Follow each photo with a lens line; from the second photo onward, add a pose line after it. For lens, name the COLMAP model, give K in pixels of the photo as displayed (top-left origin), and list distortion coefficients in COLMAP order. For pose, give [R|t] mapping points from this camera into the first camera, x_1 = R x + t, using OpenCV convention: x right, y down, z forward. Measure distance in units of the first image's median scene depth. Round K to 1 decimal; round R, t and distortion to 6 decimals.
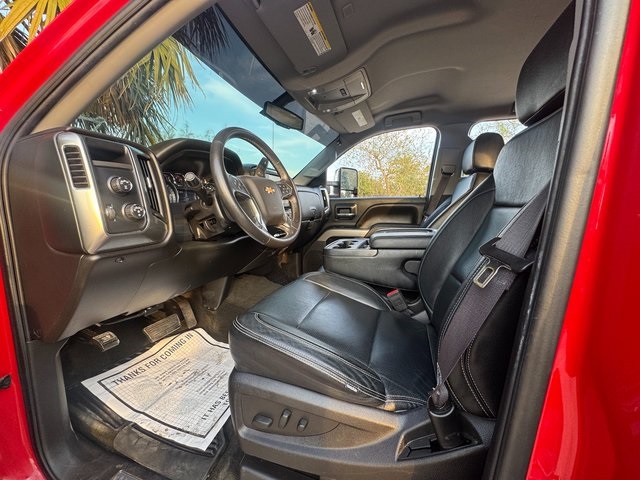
lens RADIAL K [[258.4, 0, 300.8], [0, 258.4, 242.6], [0, 0, 1]] dist [-0.003156, -0.000007]
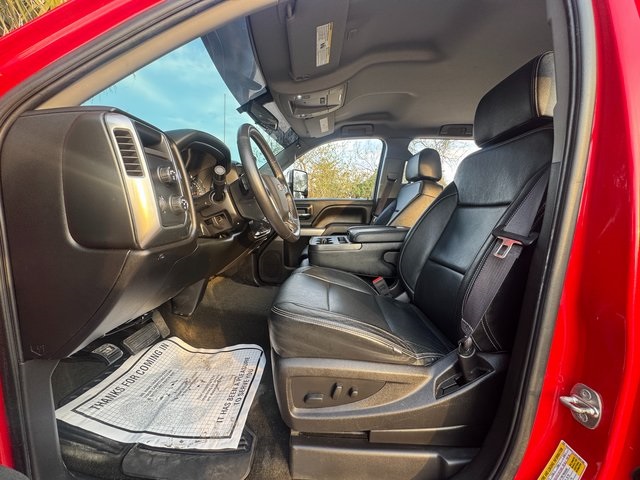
lens RADIAL K [[258.4, 0, 317.0], [0, 258.4, 241.5], [0, 0, 1]] dist [-0.003156, -0.000007]
pose [[0.954498, -0.023039, 0.297326, -0.281858], [0.025852, 0.999650, -0.005534, 0.022829], [-0.297095, 0.012969, 0.954760, -0.034443]]
